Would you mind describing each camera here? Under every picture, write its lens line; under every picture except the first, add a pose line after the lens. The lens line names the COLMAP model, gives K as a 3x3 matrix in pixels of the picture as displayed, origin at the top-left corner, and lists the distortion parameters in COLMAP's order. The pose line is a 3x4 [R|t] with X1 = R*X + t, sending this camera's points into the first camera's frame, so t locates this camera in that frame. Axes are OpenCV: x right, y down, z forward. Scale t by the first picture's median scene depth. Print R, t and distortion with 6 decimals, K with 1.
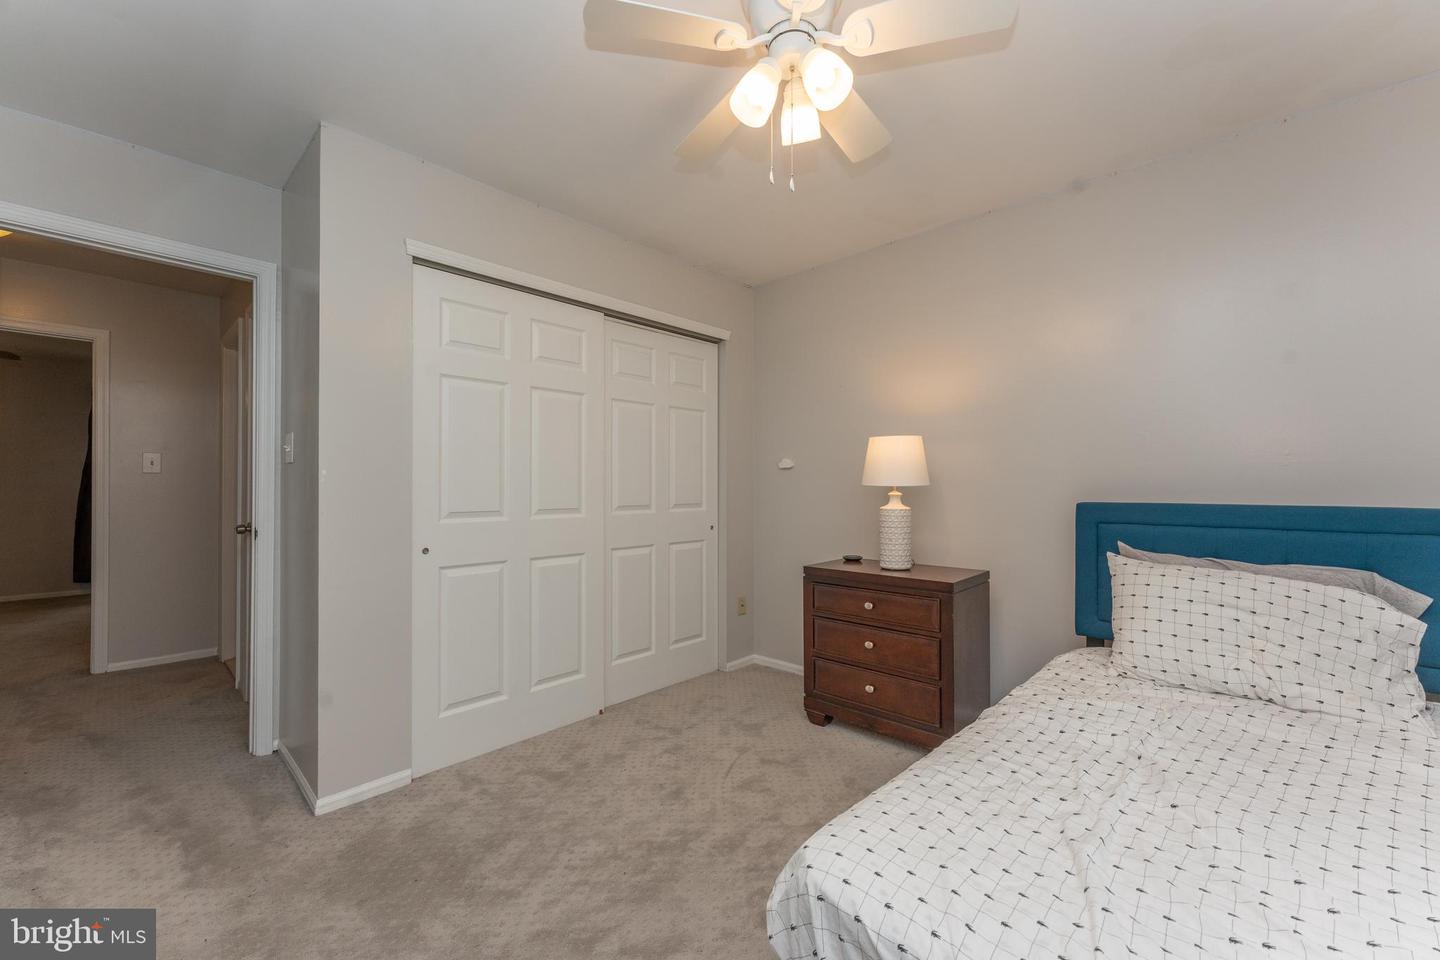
lens RADIAL K [[587.9, 0, 726.4], [0, 587.9, 483.2], [0, 0, 1]] dist [-0.000502, 0.000131]
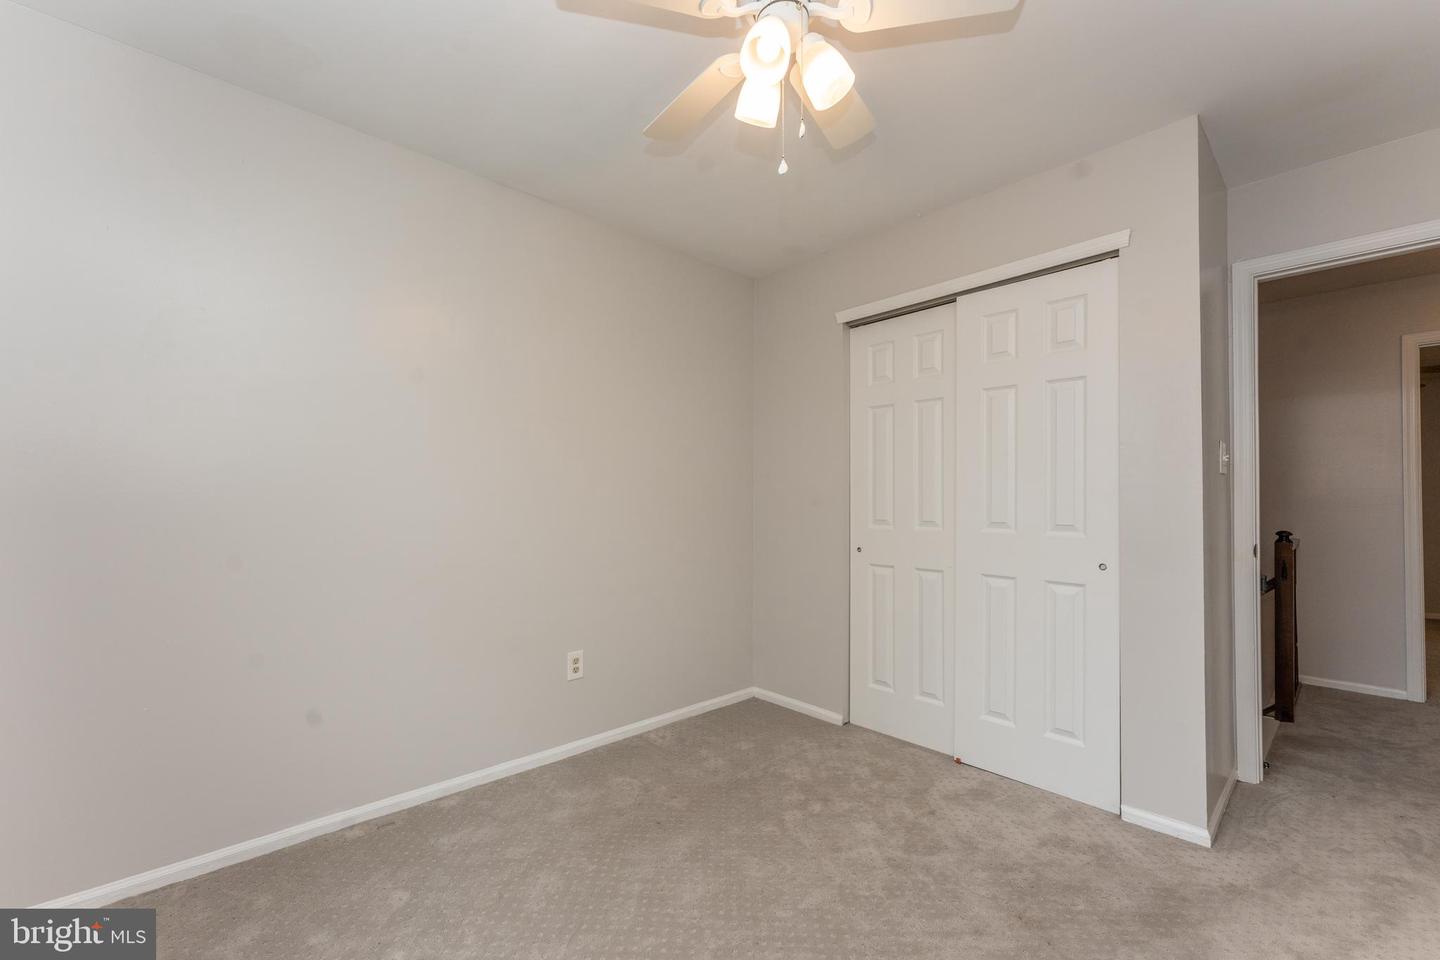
lens RADIAL K [[595.7, 0, 720.0], [0, 595.7, 480.0], [0, 0, 1]] dist [-0.000338, -0.000206]
pose [[-0.102132, -0.021667, -0.994535, 0.703602], [0.006217, 0.999729, -0.022419, -0.003812], [0.994751, -0.008473, -0.101970, 0.748310]]
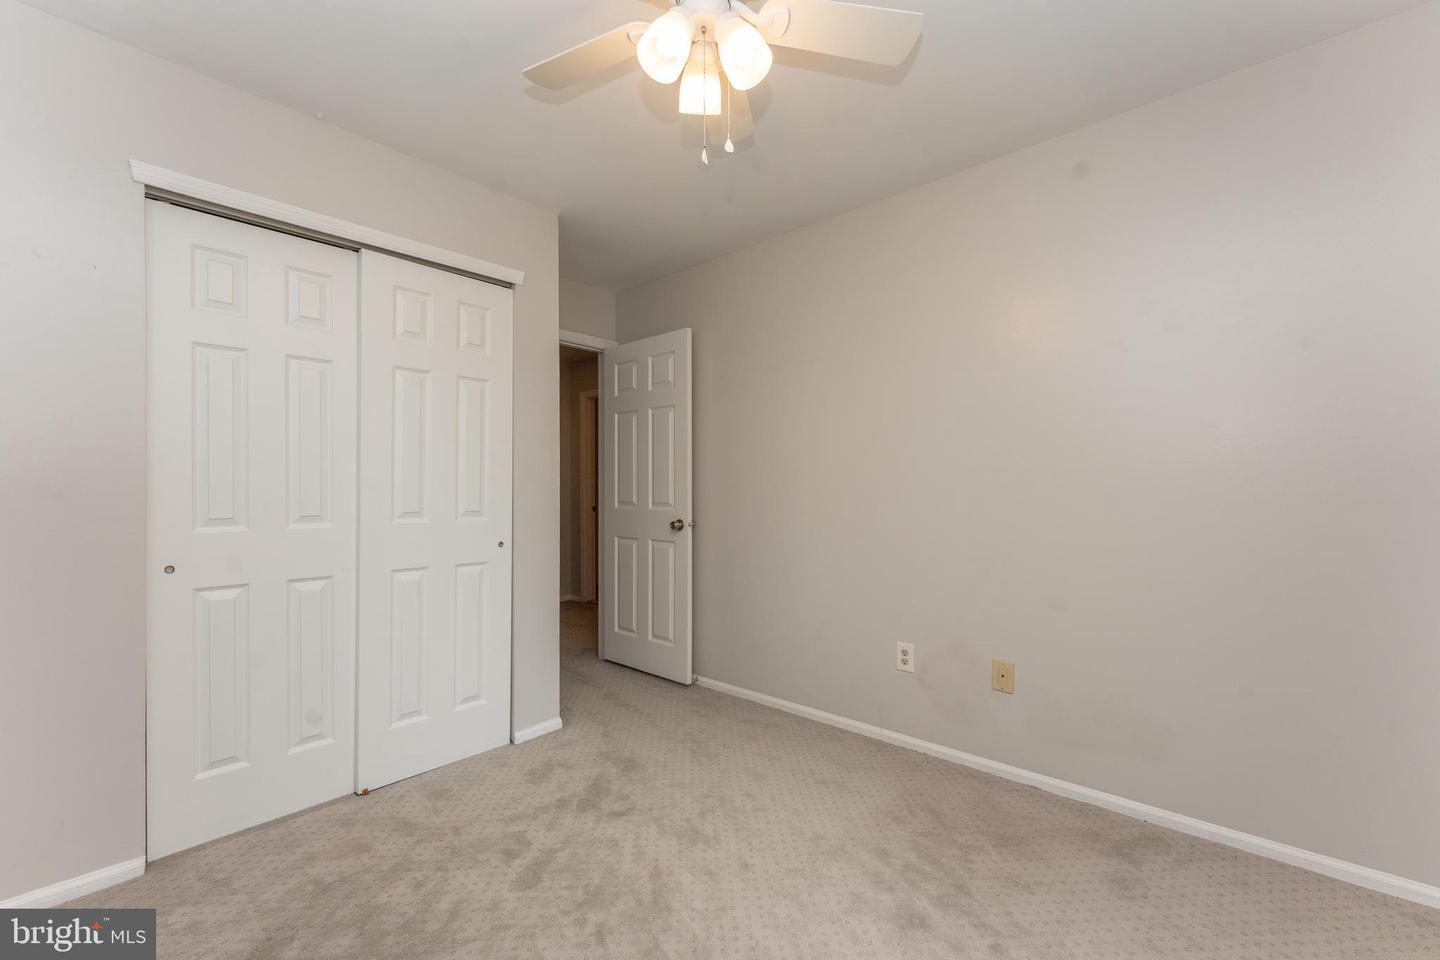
lens RADIAL K [[585.9, 0, 720.0], [0, 585.9, 480.0], [0, 0, 1]] dist [-0.007677, 0.000122]
pose [[0.999746, 0.007364, -0.021288, 0.289757], [-0.007498, 0.999953, -0.006225, -0.001283], [0.021241, 0.006383, 0.999754, 0.319444]]
